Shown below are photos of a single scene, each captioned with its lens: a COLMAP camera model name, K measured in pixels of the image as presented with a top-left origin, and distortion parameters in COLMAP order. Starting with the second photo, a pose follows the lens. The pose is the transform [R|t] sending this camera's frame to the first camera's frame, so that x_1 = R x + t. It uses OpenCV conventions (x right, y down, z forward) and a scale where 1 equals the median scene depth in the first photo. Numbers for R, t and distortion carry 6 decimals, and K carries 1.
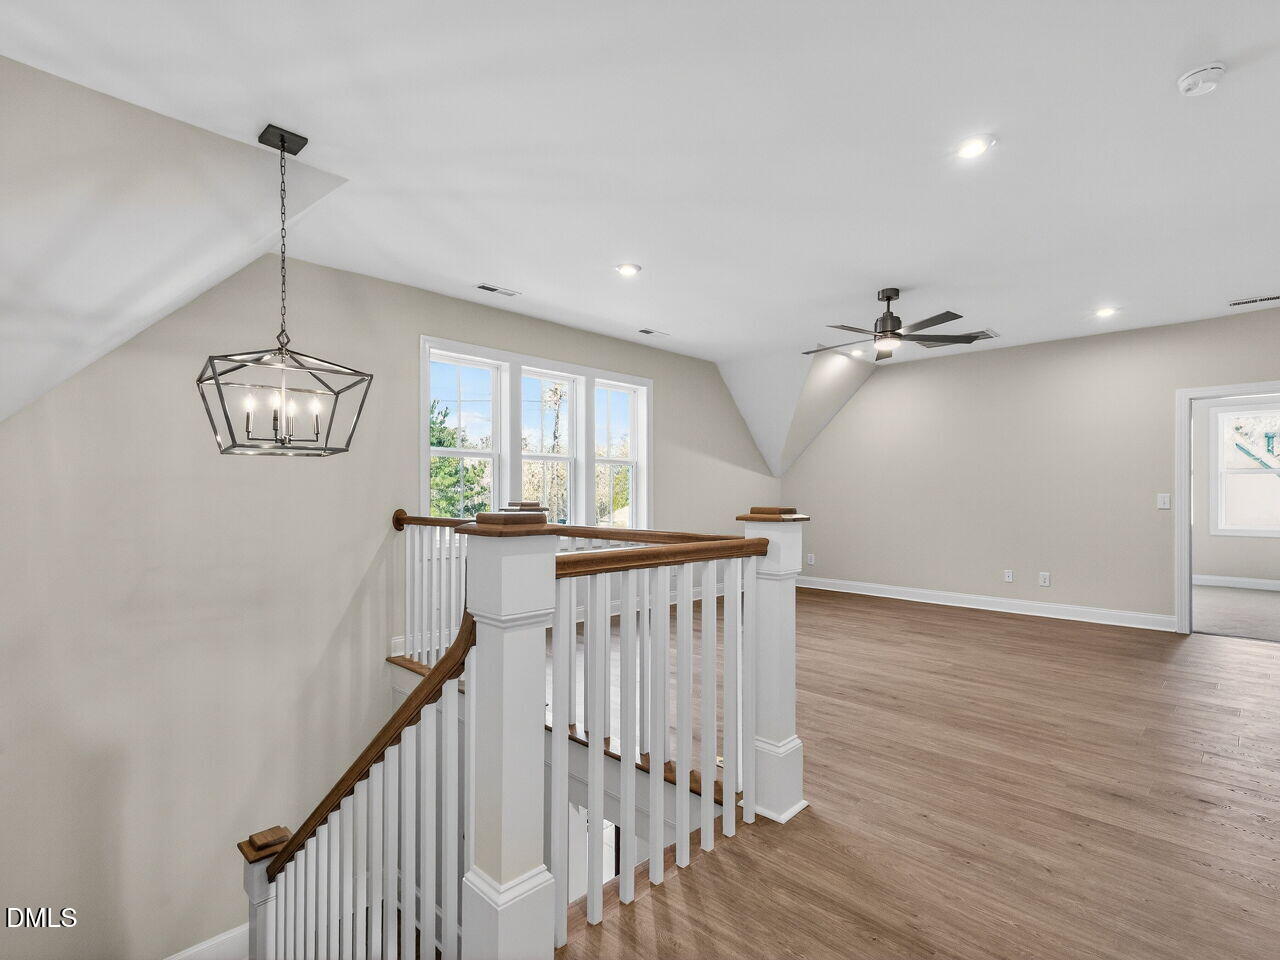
lens RADIAL K [[619.7, 0, 644.7], [0, 619.7, 491.9], [0, 0, 1]] dist [0.000068, 0.000369]
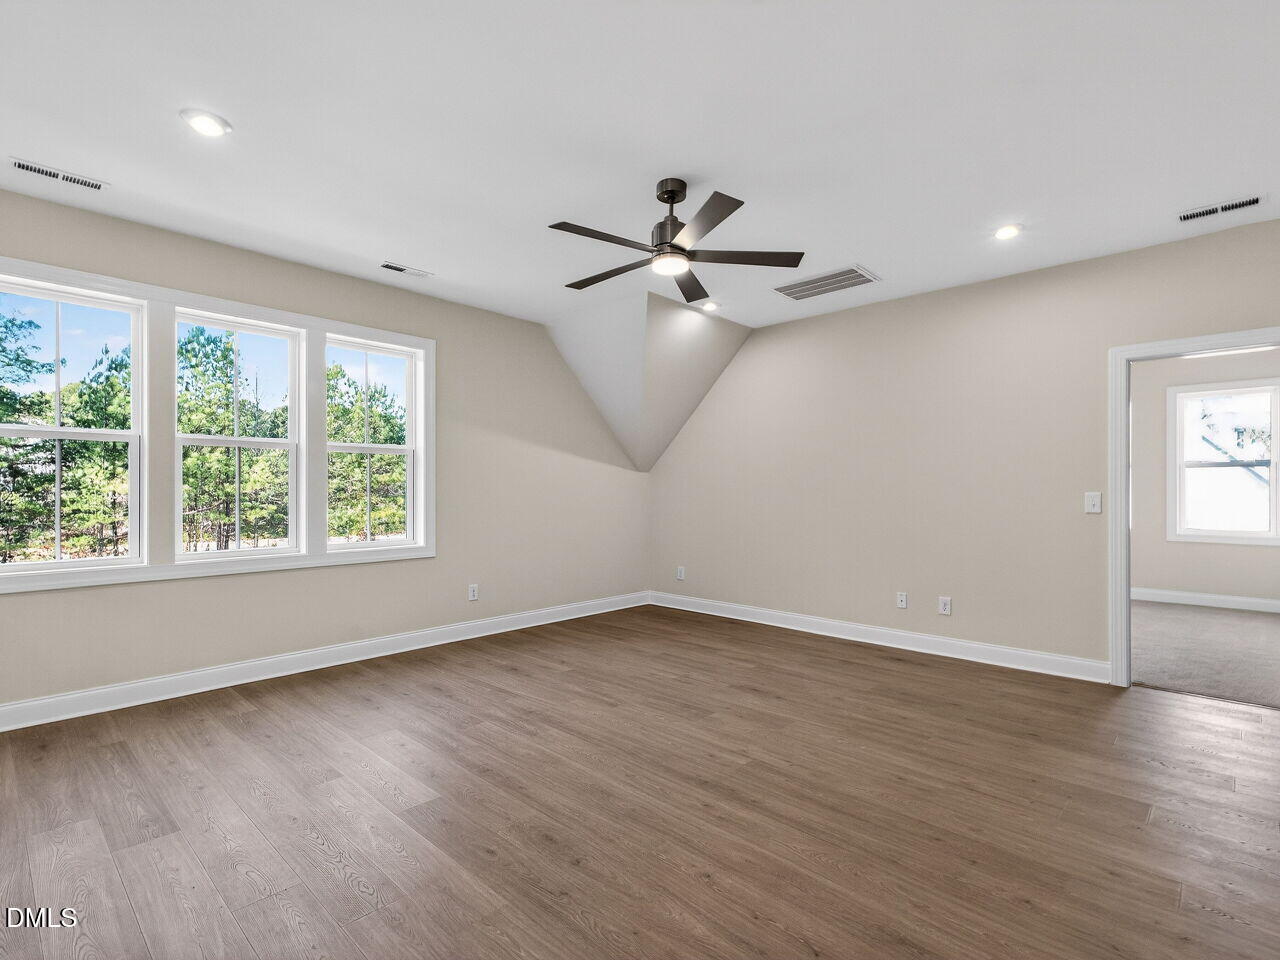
lens RADIAL K [[622.2, 0, 641.8], [0, 622.2, 489.8], [0, 0, 1]] dist [0.002292, -0.000793]
pose [[0.999627, -0.000862, 0.027307, 0.299080], [0.000800, 0.999997, 0.002299, -0.002010], [-0.027309, -0.002277, 0.999624, 0.295876]]
